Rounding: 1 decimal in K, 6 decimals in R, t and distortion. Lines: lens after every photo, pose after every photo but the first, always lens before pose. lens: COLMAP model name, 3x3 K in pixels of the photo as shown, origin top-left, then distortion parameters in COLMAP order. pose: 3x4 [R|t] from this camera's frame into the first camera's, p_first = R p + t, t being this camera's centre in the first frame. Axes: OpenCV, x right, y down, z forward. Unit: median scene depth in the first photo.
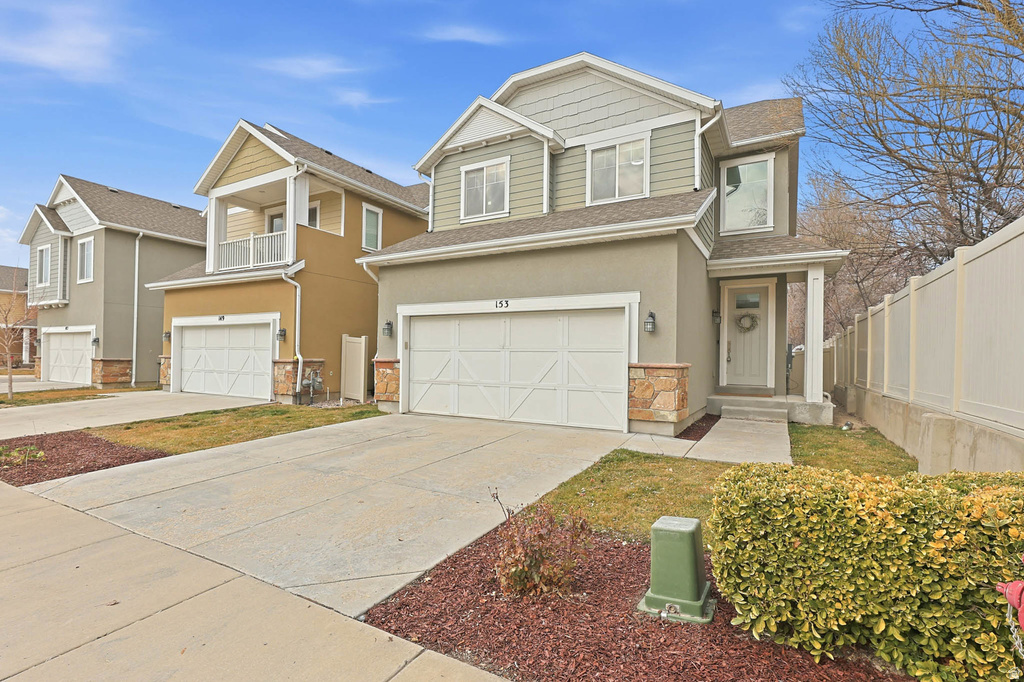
lens RADIAL K [[476.2, 0, 511.7], [0, 476.2, 345.5], [0, 0, 1]] dist [0.008487, 0.000117]
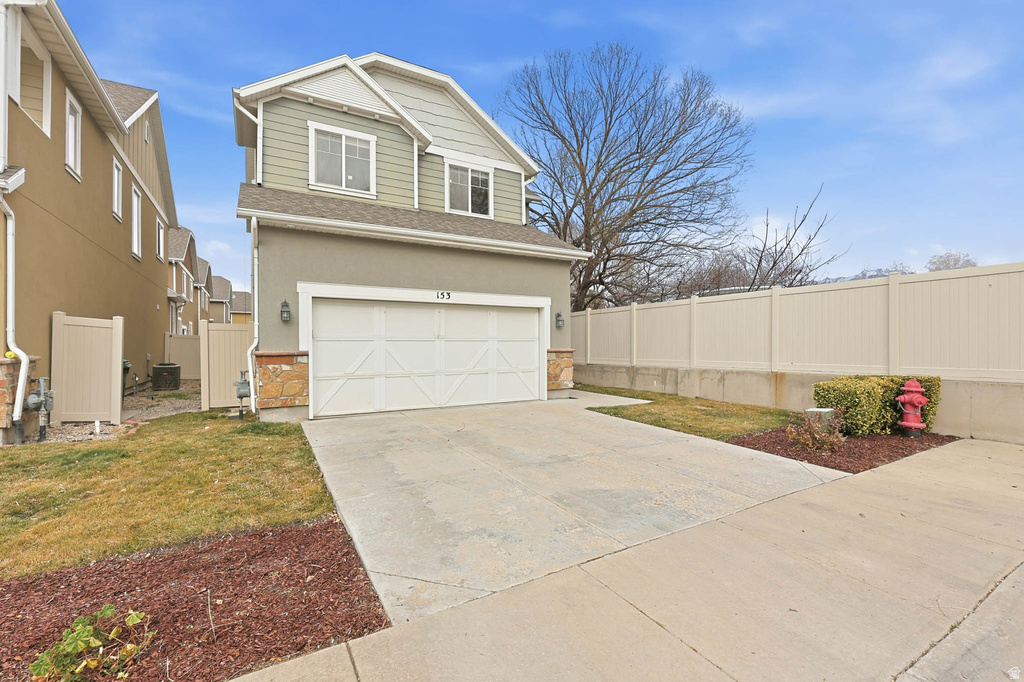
lens RADIAL K [[440.9, 0, 508.9], [0, 440.9, 341.9], [0, 0, 1]] dist [-0.000901, -0.001175]
pose [[0.509182, -0.005775, 0.860640, -0.685914], [-0.008335, 0.999898, 0.011640, 0.001884], [-0.860619, -0.013100, 0.509081, 0.342855]]
